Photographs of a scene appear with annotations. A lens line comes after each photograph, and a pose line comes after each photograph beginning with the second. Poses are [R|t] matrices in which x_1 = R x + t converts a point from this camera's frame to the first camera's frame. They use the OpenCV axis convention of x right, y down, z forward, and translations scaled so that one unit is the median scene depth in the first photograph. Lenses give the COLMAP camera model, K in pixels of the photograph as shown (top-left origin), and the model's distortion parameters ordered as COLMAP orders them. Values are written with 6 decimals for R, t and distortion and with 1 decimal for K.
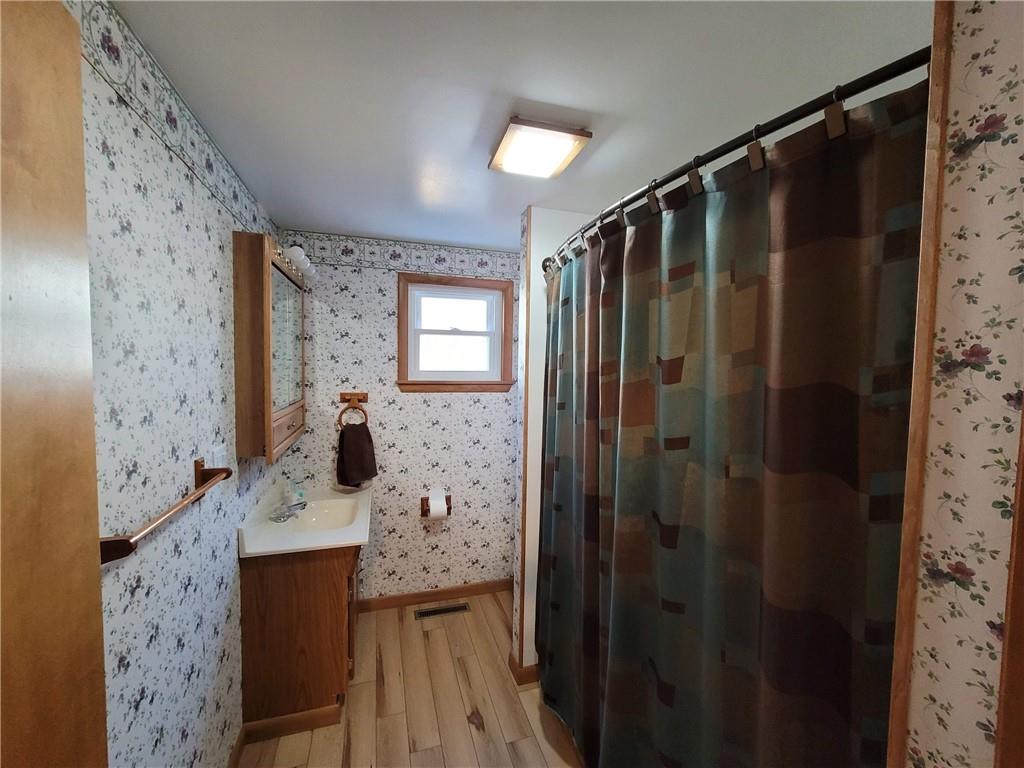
lens RADIAL K [[419.3, 0, 510.3], [0, 419.3, 382.5], [0, 0, 1]] dist [-0.000016, -0.000032]
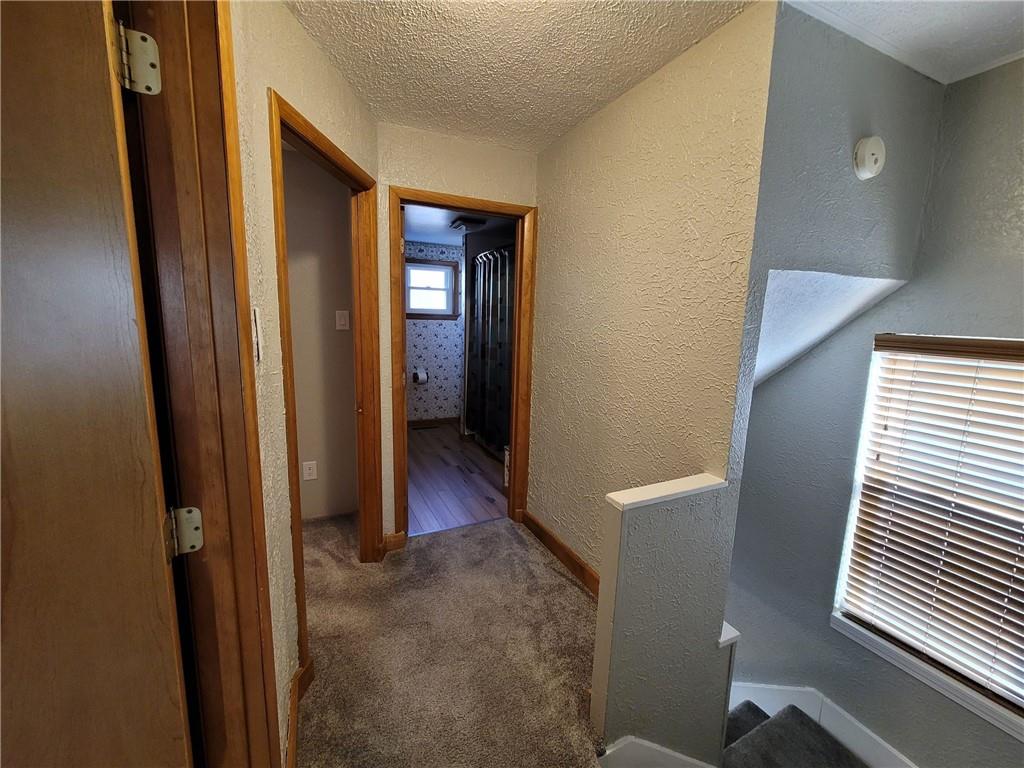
lens RADIAL K [[419.3, 0, 511.9], [0, 419.3, 383.1], [0, 0, 1]] dist [-0.000016, -0.000032]
pose [[0.989561, -0.013448, 0.143487, -0.034751], [-0.002229, 0.994090, 0.108540, 0.104701], [-0.144099, -0.107727, 0.983682, -1.017069]]
